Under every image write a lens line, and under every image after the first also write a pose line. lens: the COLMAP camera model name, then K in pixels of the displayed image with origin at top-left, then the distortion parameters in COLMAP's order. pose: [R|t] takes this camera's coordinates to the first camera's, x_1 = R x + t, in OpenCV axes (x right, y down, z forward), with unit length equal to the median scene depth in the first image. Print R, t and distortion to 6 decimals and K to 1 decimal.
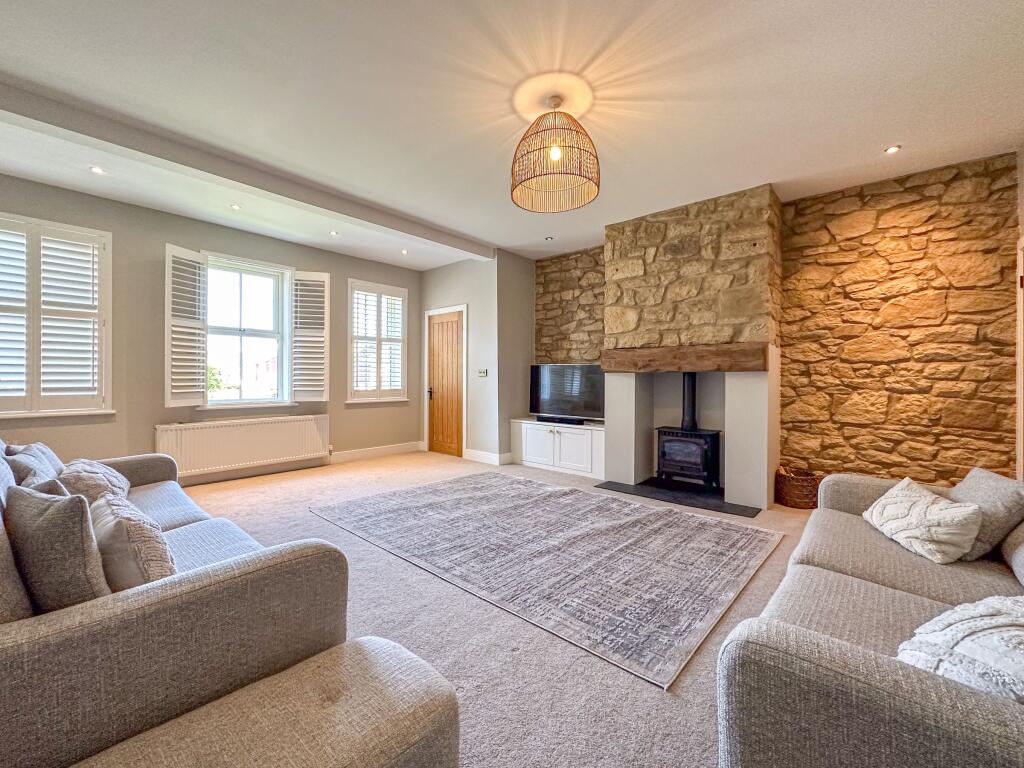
lens RADIAL K [[418.9, 0, 509.4], [0, 418.9, 382.7], [0, 0, 1]] dist [0.001405, 0.000376]
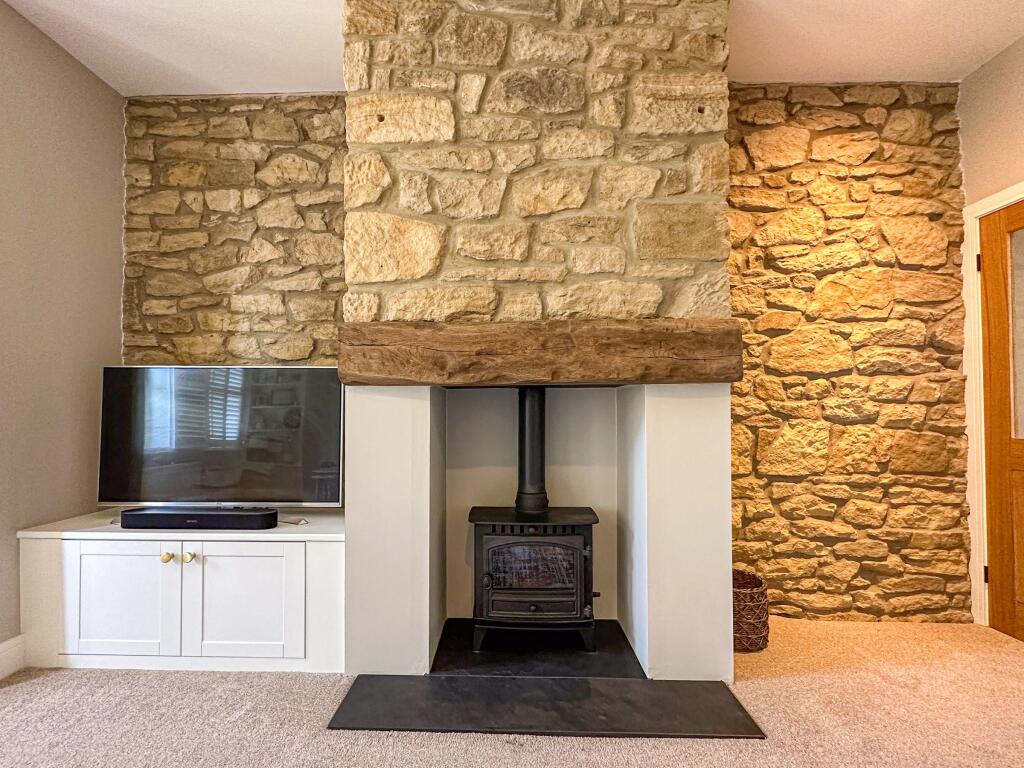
lens RADIAL K [[418.9, 0, 474.2], [0, 418.9, 407.6], [0, 0, 1]] dist [0.001405, 0.000376]
pose [[0.762641, 0.004362, 0.646807, 0.089201], [0.012885, 0.999676, -0.021934, 0.006584], [-0.646693, 0.025062, 0.762338, 0.779202]]
